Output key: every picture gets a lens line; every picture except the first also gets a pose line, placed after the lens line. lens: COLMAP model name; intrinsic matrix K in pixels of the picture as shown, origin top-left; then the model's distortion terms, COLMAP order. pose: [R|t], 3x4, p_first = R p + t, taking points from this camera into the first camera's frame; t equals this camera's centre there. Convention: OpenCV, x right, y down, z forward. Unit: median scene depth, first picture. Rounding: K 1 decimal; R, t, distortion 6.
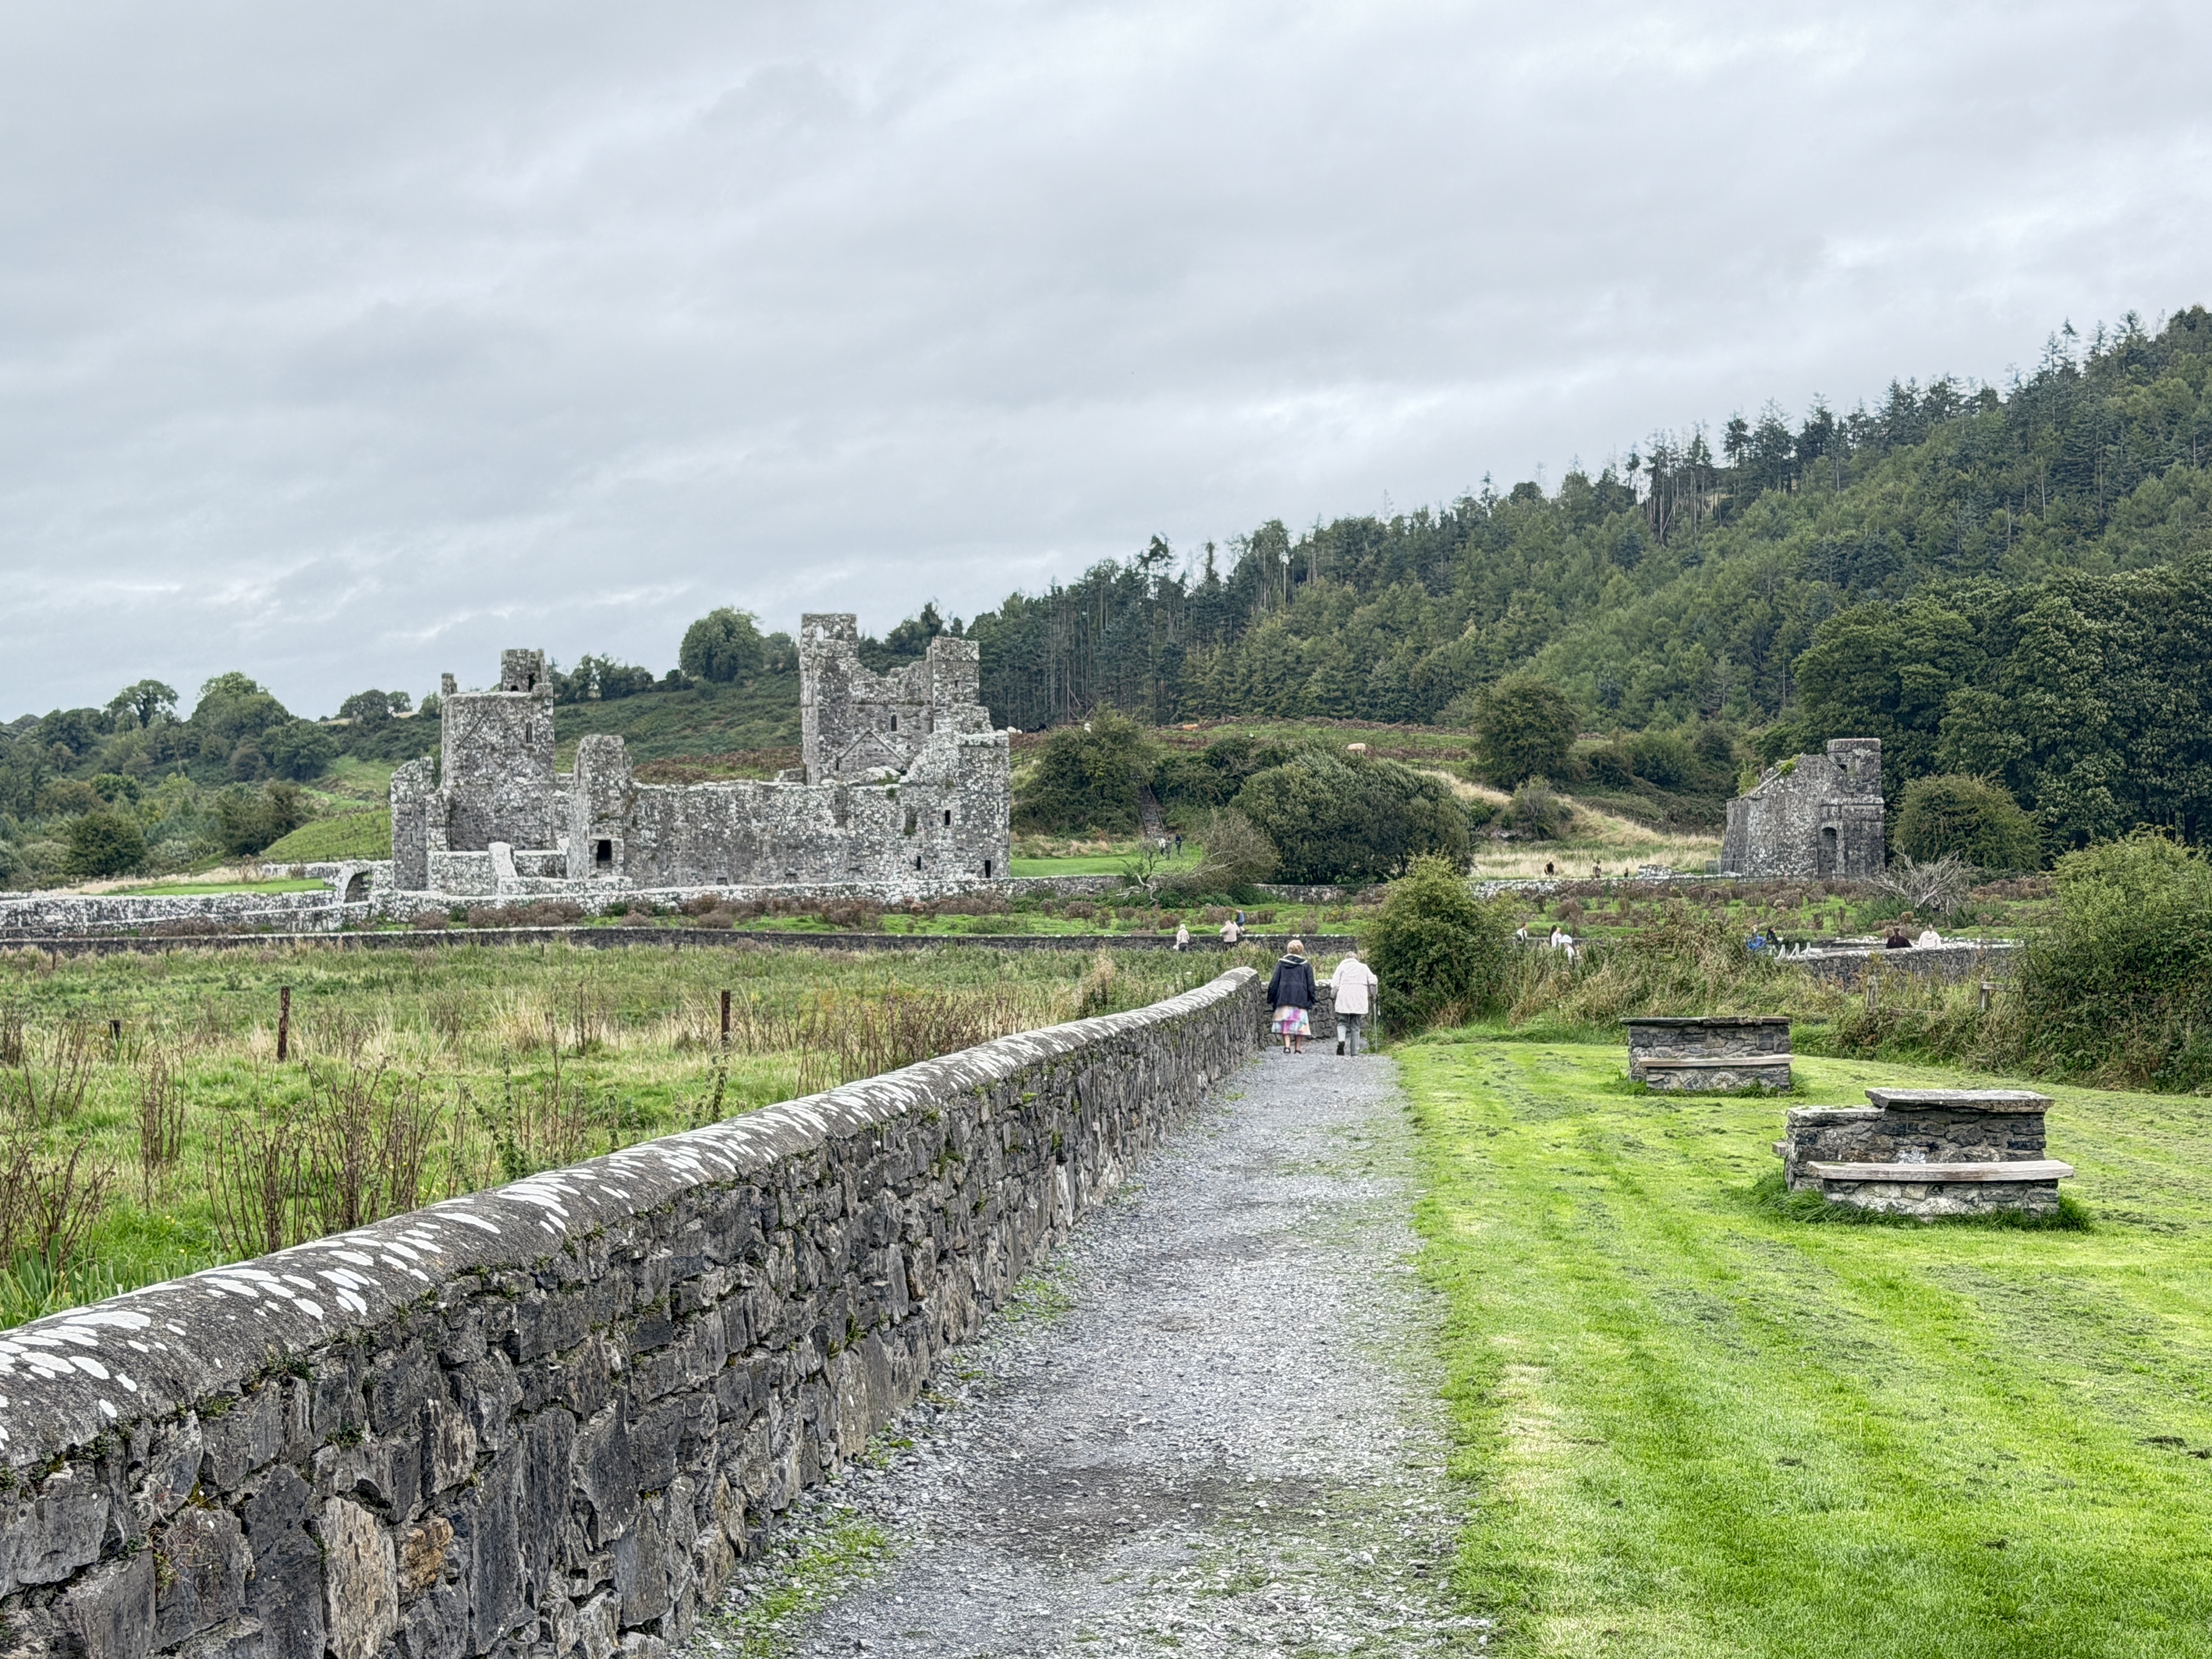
lens RADIAL K [[3568.6, 0, 1104.9], [0, 3568.6, 831.8], [0, 0, 1]] dist [0.061869, 0.000000]
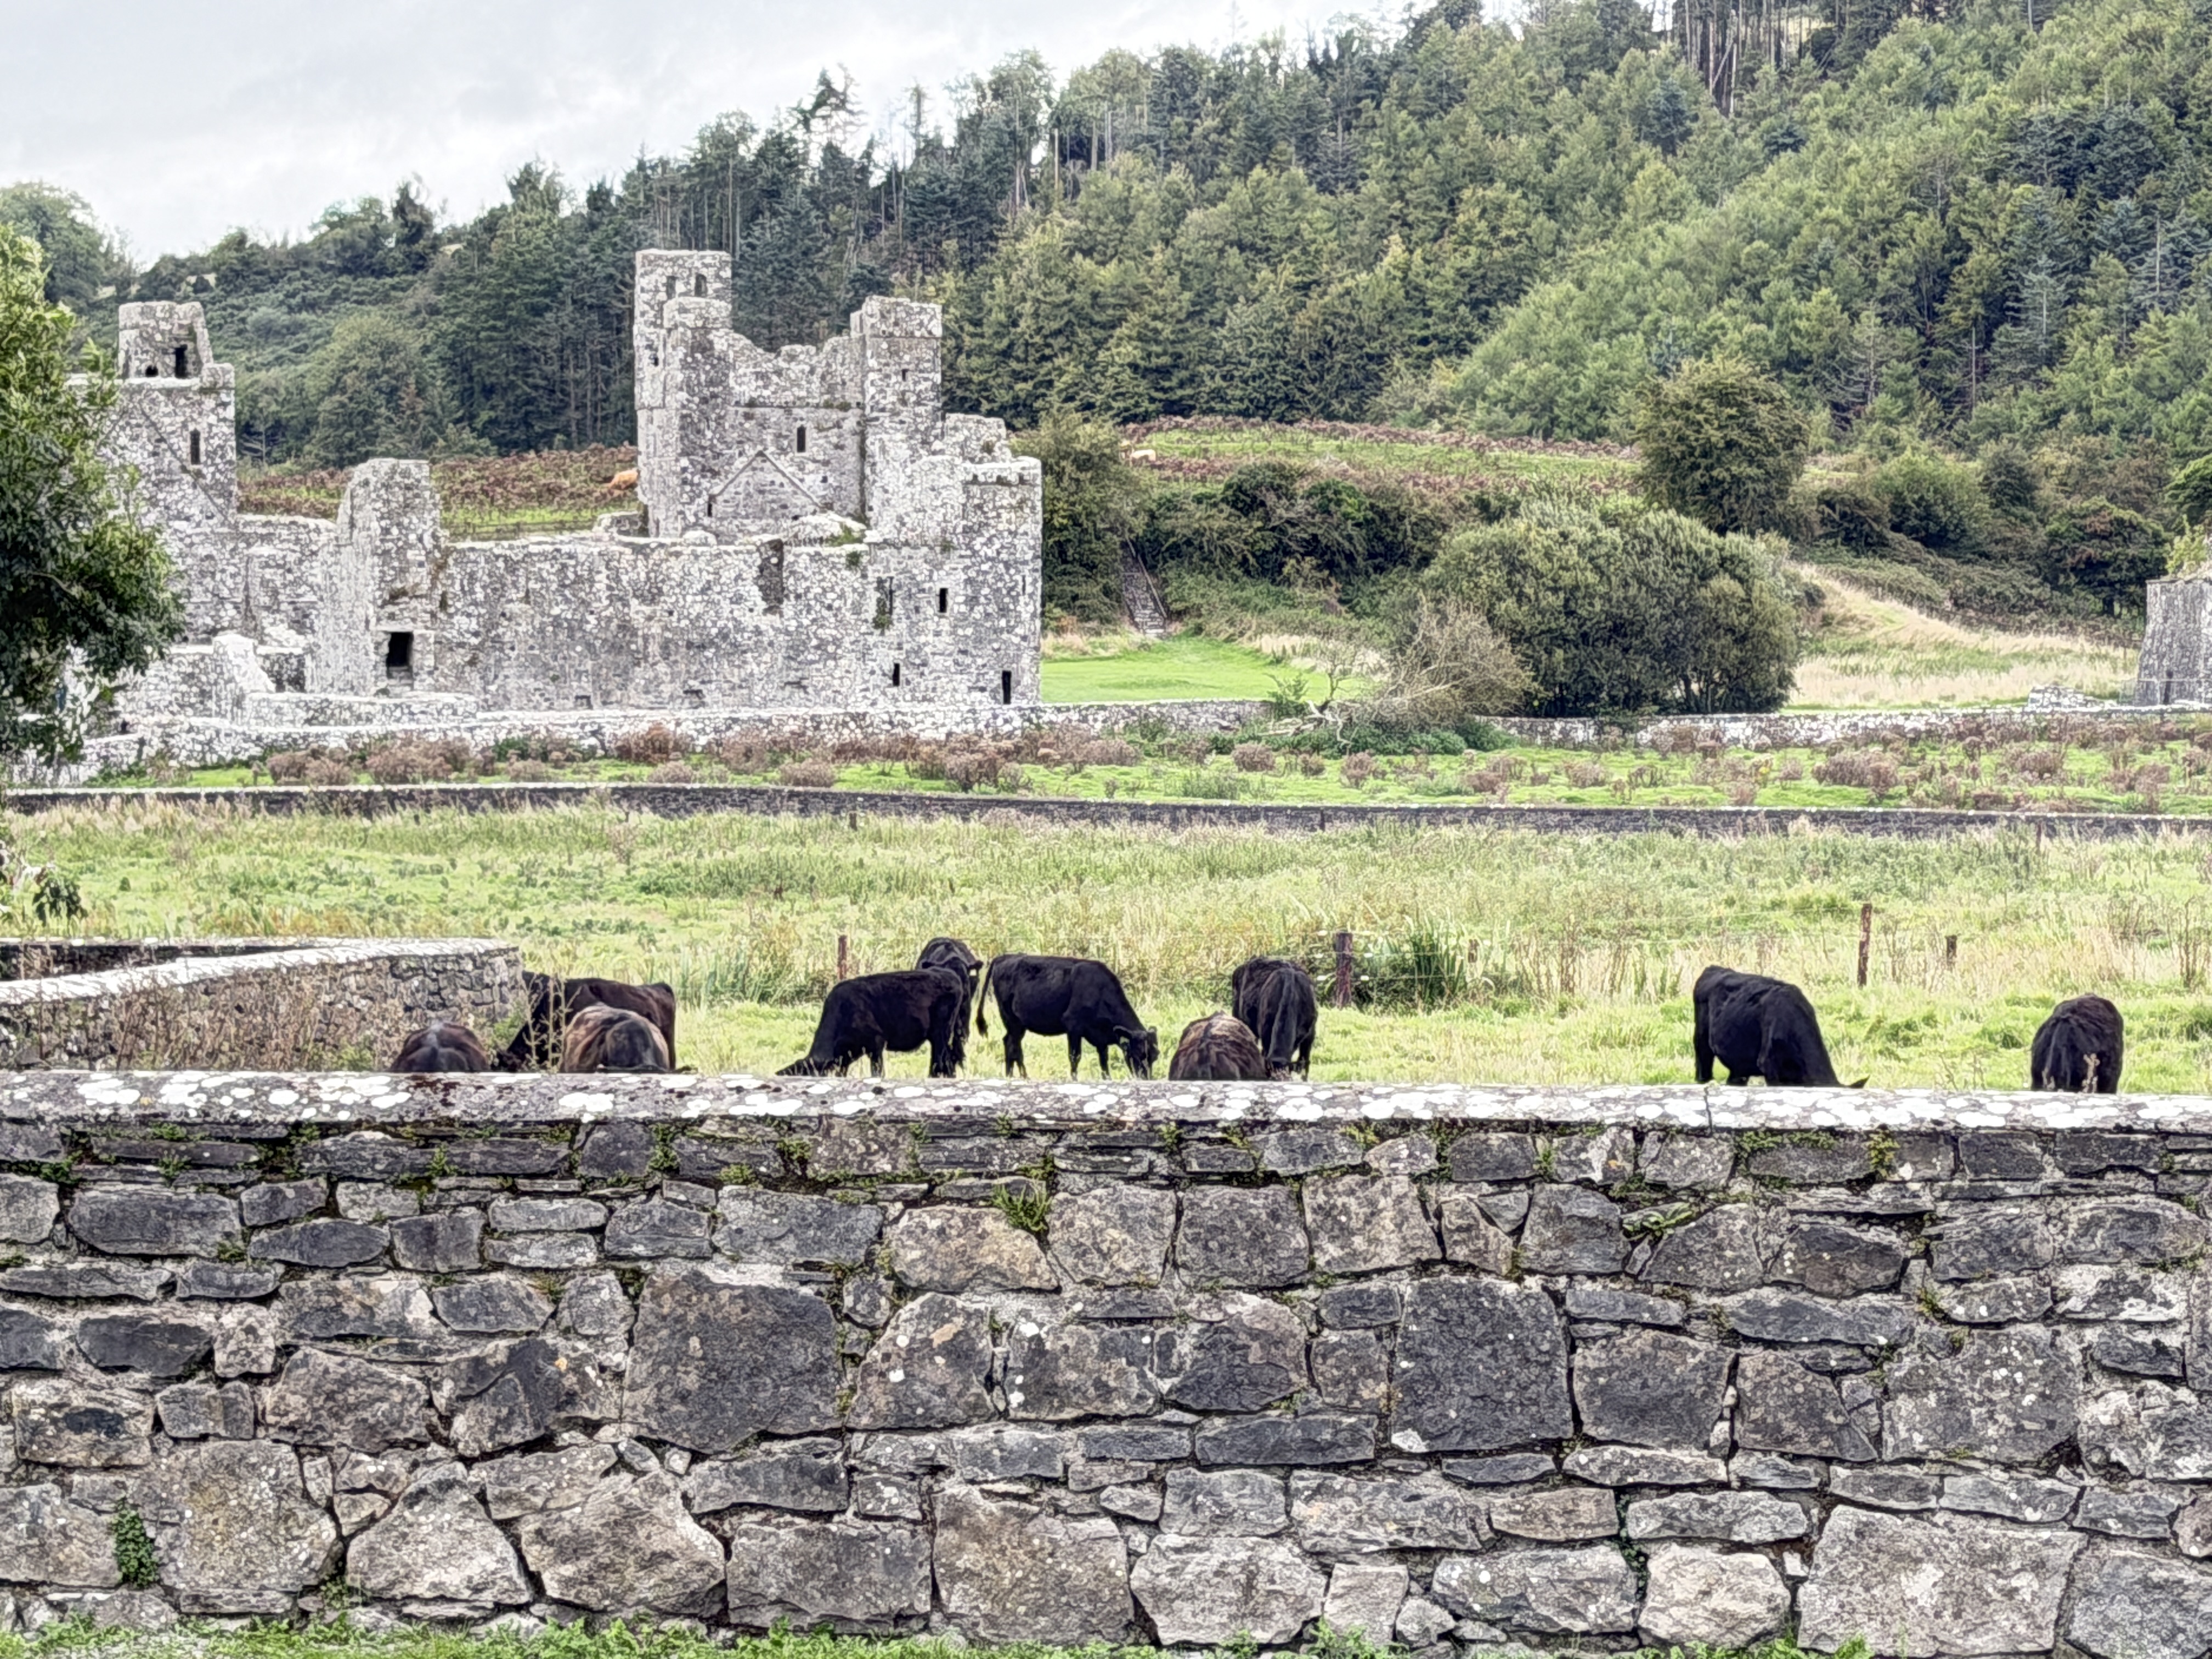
lens RADIAL K [[6456.2, 0, 1106.6], [0, 6456.2, 829.0], [0, 0, 1]] dist [0.032505, 0.000000]
pose [[0.995929, 0.008325, 0.089760, -0.104977], [-0.011691, 0.999245, 0.037043, -0.005569], [-0.089383, -0.037941, 0.995274, -0.093595]]
